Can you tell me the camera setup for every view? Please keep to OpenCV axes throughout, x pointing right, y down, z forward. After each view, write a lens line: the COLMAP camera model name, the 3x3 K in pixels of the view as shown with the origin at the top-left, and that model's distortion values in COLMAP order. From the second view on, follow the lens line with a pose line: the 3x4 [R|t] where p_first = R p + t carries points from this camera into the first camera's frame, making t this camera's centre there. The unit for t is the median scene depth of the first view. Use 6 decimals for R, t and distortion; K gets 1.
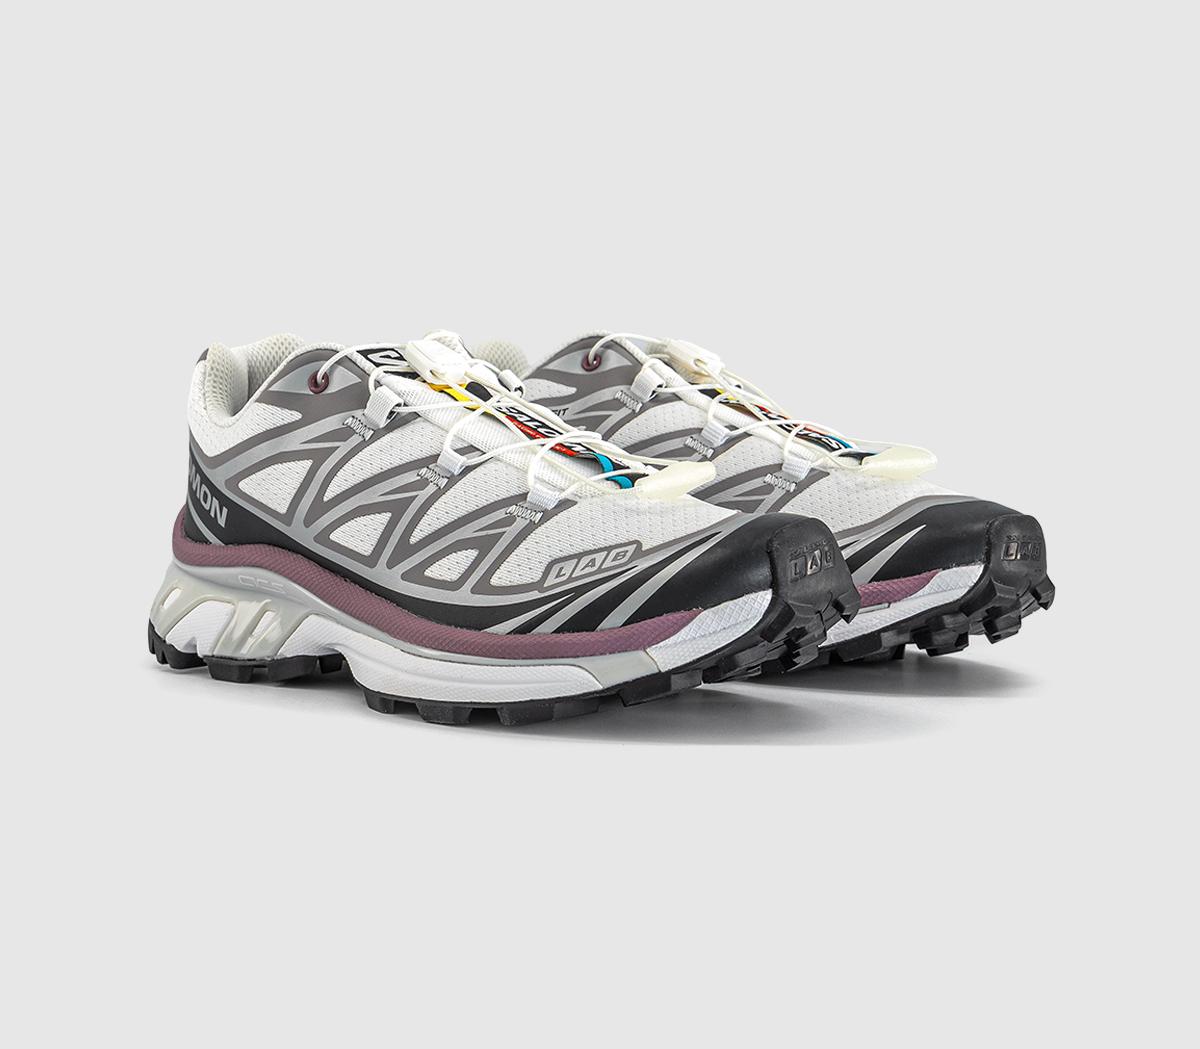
lens RADIAL K [[2311.6, 0, 599.5], [0, 2311.6, 391.1], [0, 0, 1]] dist [0.023134, -0.020454]
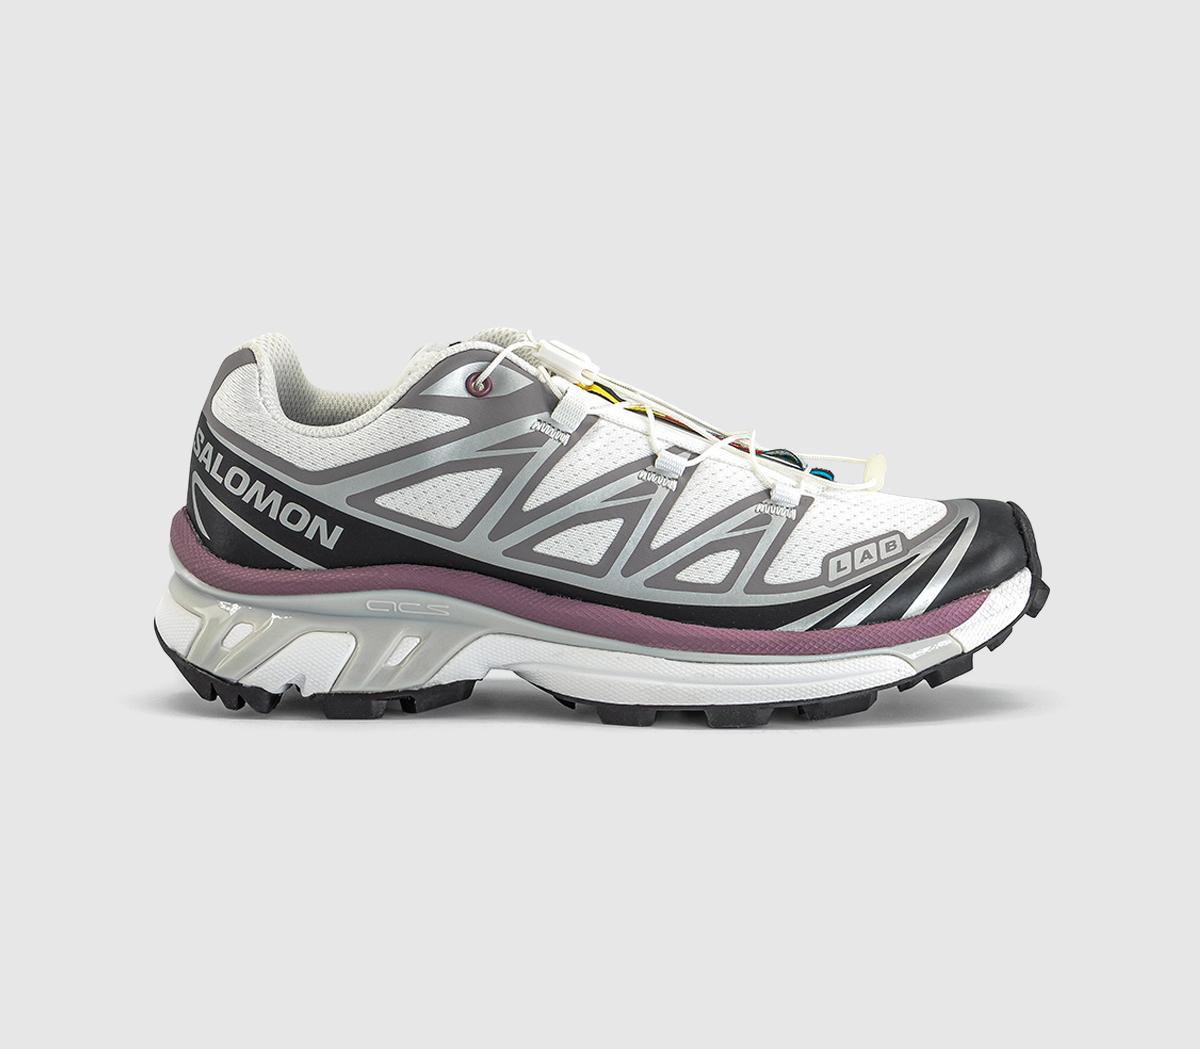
lens RADIAL K [[2311.6, 0, 599.5], [0, 2311.6, 391.1], [0, 0, 1]] dist [0.023134, -0.020454]
pose [[0.788155, -0.015834, 0.615273, -0.687321], [0.018826, 0.999821, 0.001615, -0.002113], [-0.615189, 0.010311, 0.788313, 0.247886]]
